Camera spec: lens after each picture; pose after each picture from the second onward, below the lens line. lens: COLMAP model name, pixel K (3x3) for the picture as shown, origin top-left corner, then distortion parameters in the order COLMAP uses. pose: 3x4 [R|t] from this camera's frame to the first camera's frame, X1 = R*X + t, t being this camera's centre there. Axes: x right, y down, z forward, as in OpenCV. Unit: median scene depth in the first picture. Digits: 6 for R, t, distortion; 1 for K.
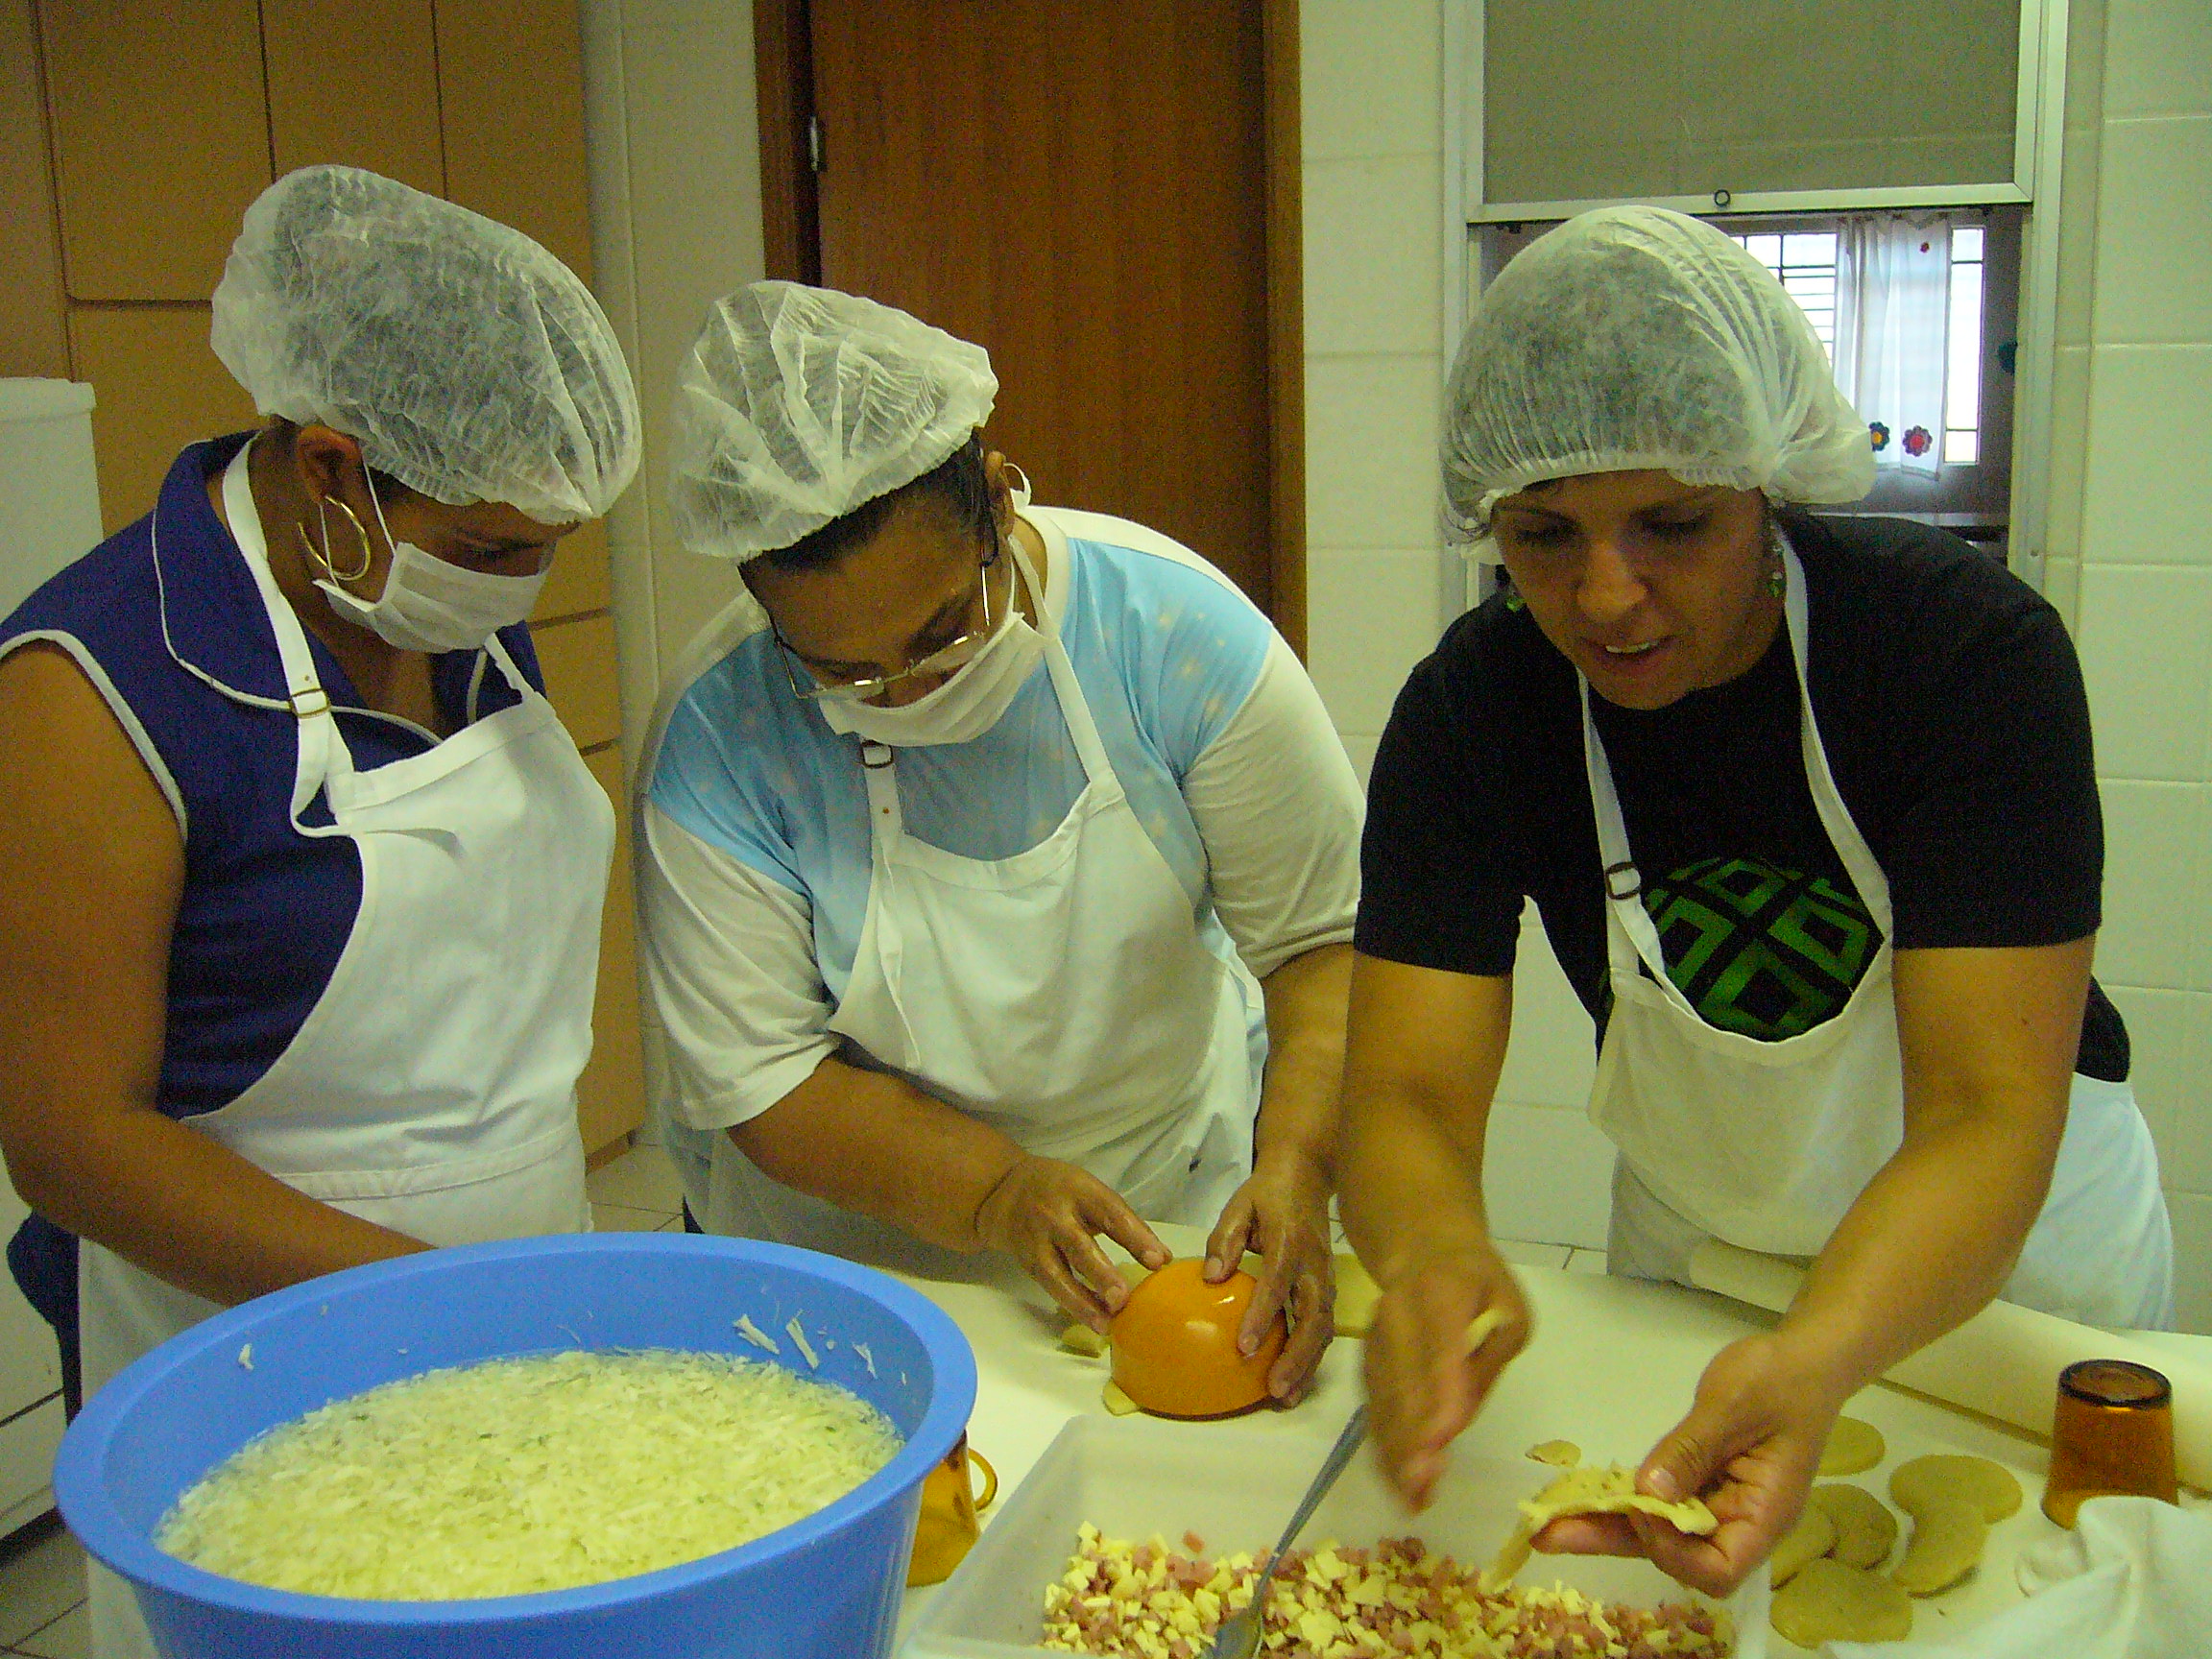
lens RADIAL K [[2361.6, 0, 1106.0], [0, 2361.6, 829.5], [0, 0, 1]] dist [-0.063176, -0.015978]
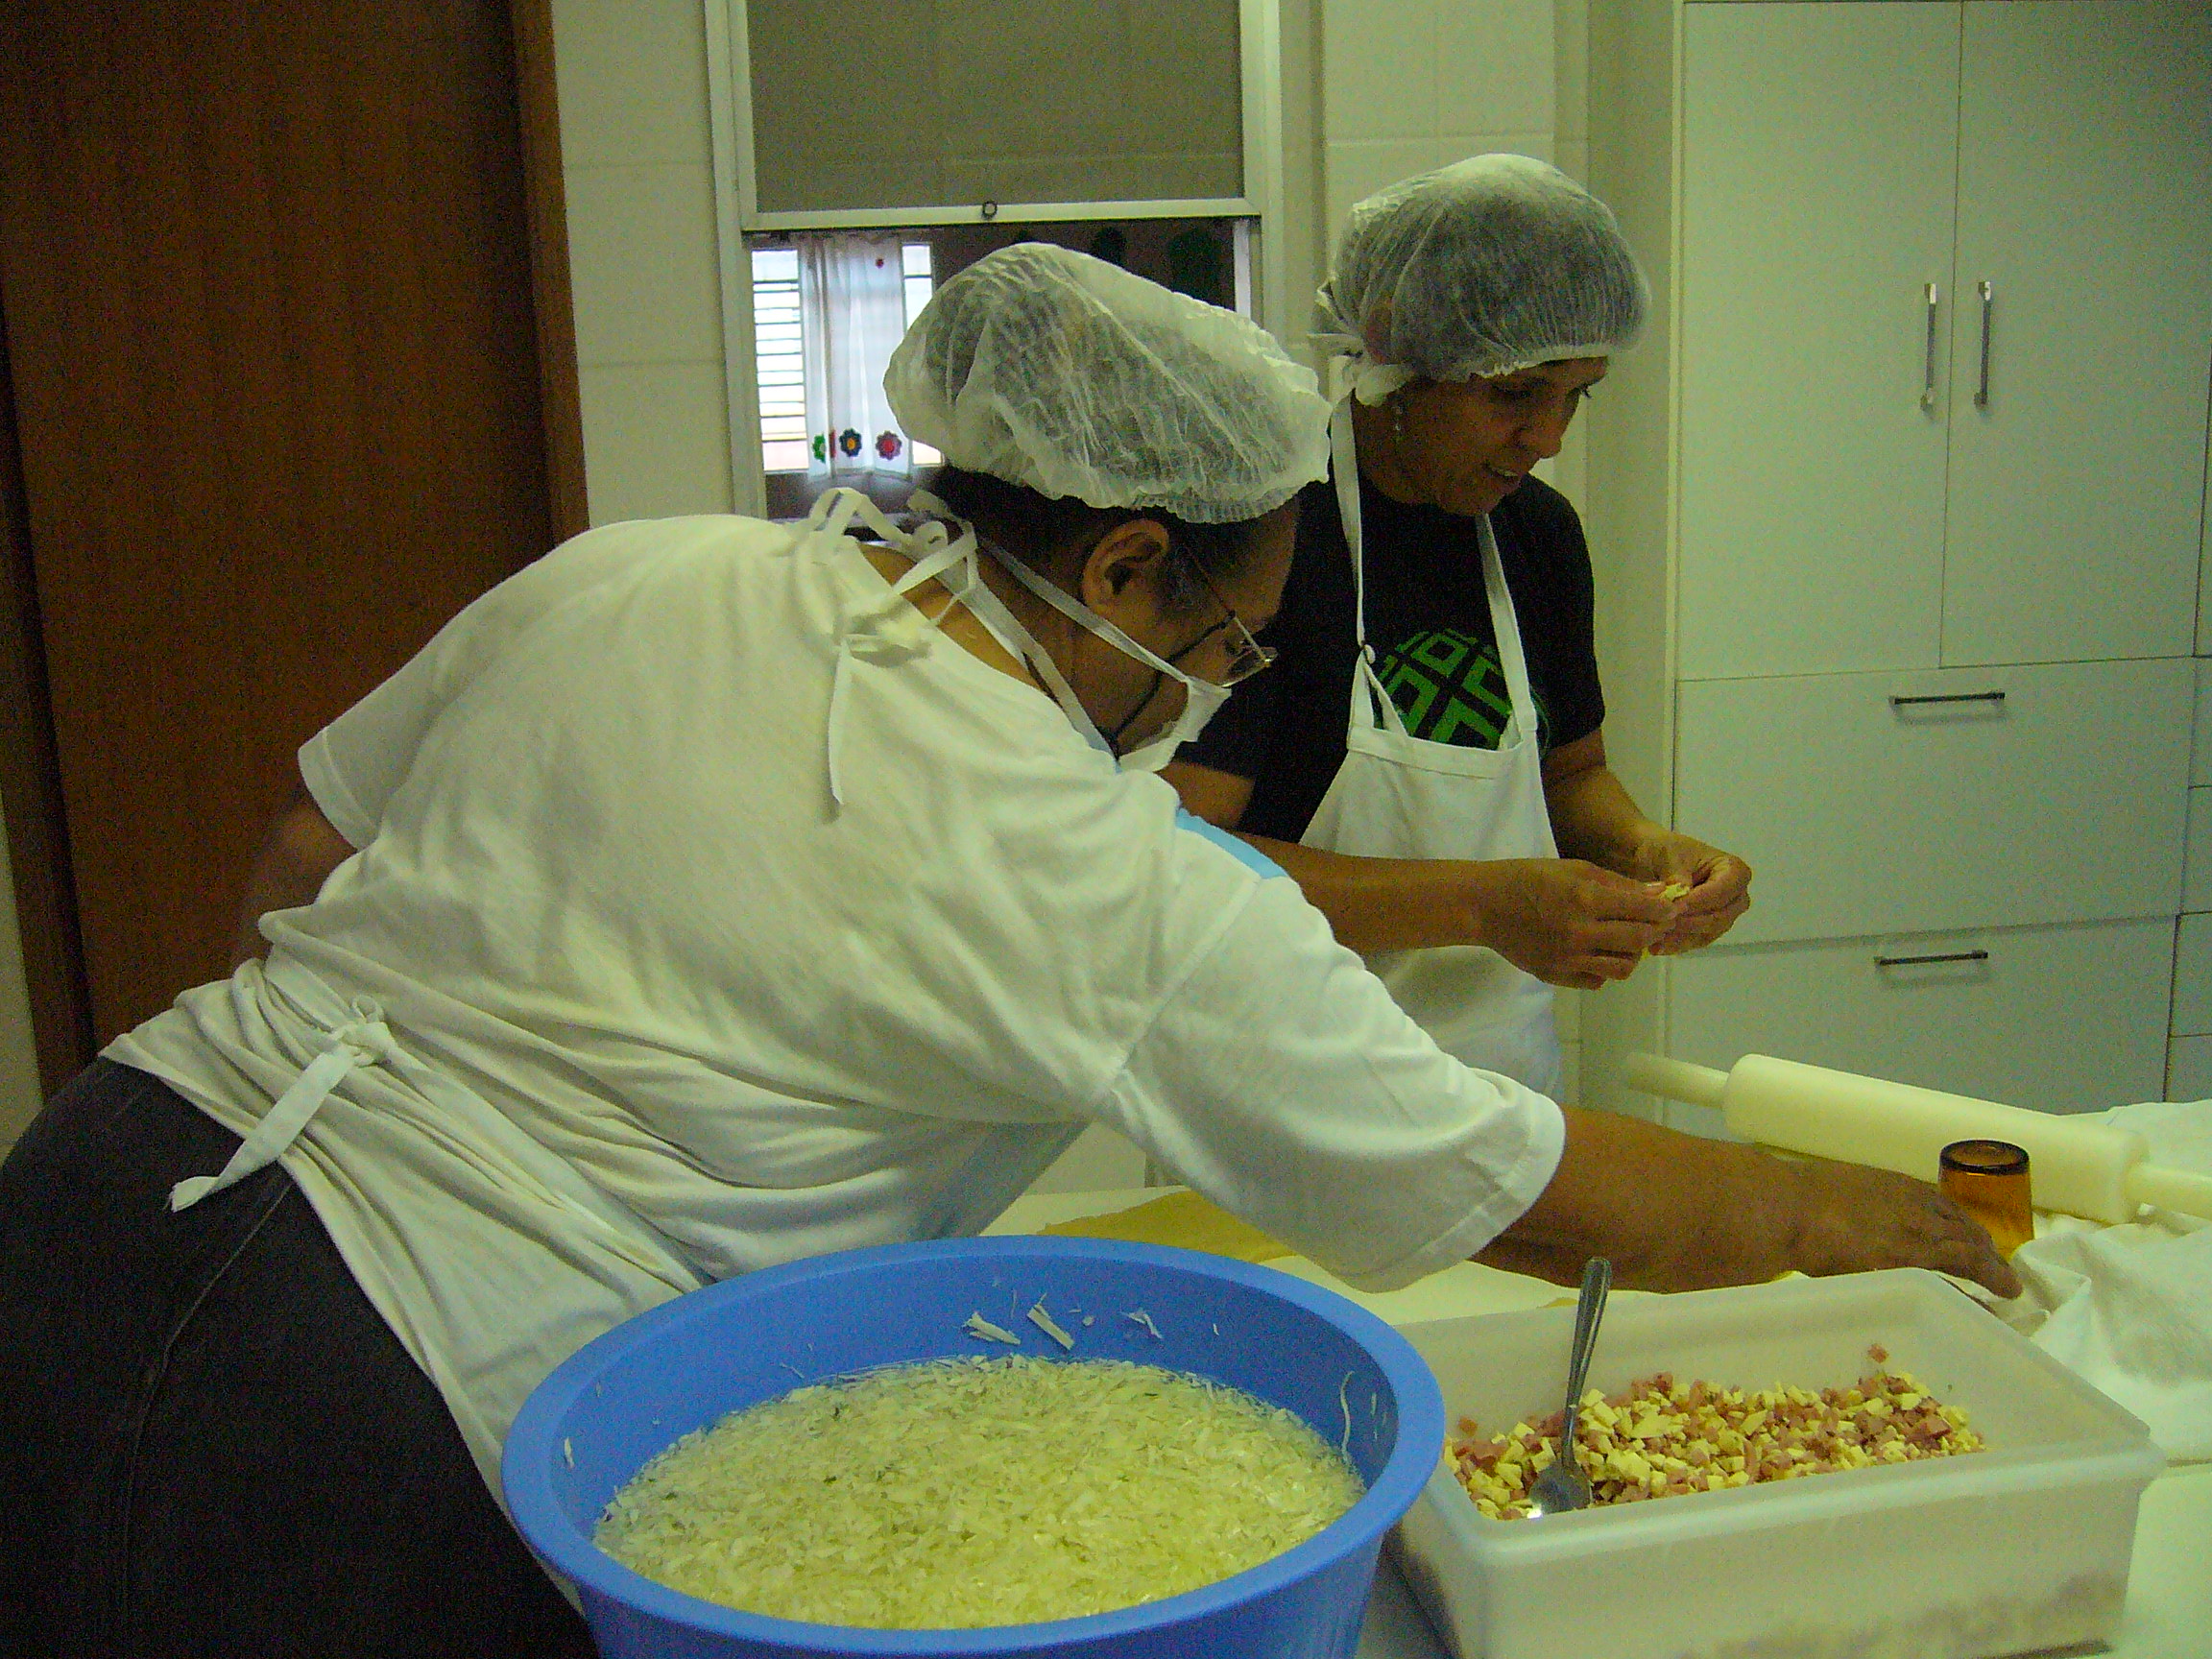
lens RADIAL K [[2388.8, 0, 1100.8], [0, 2388.8, 774.5], [0, 0, 1]] dist [-0.119047, 0.200572]
pose [[0.882445, -0.087305, 0.462242, -0.203489], [0.102534, 0.994698, -0.007872, -0.000922], [-0.459104, 0.054342, 0.886719, 0.034027]]
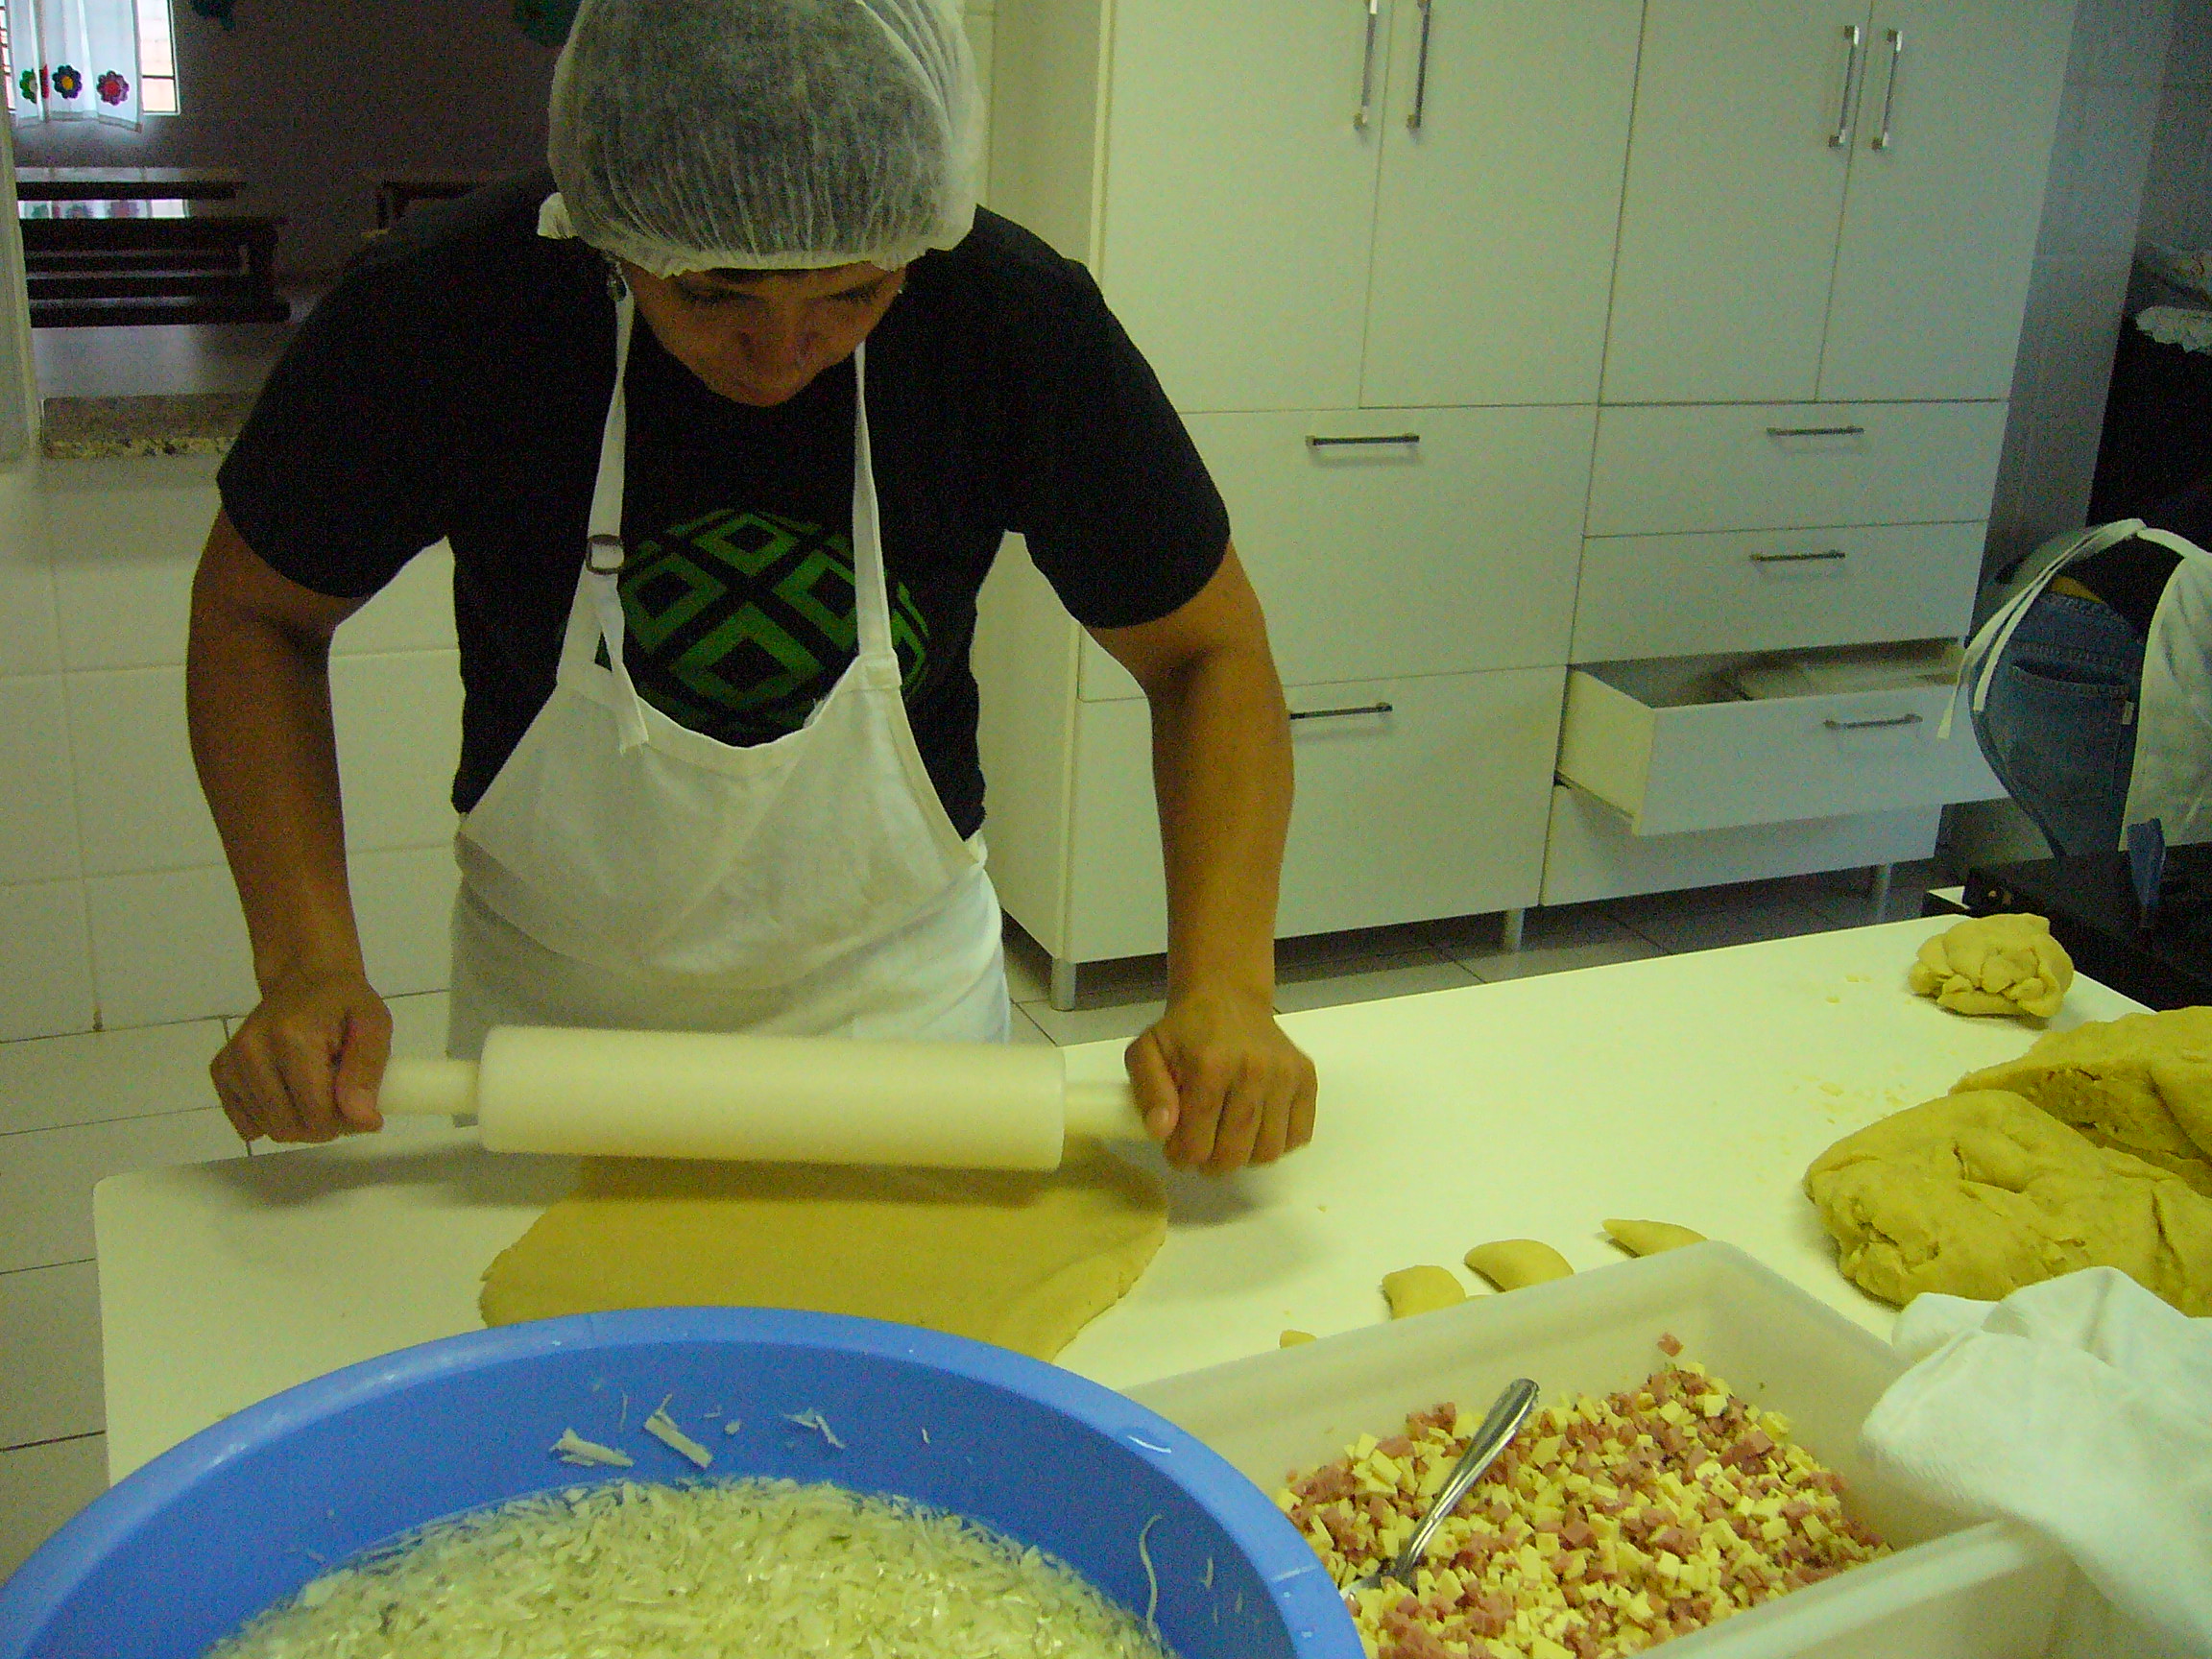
lens RADIAL K [[2388.8, 0, 1100.8], [0, 2388.8, 774.5], [0, 0, 1]] dist [-0.119047, 0.200572]
pose [[0.698542, -0.160880, 0.697250, -0.182978], [0.075932, 0.985562, 0.151331, -0.025992], [-0.711529, -0.052768, 0.700673, 0.159923]]
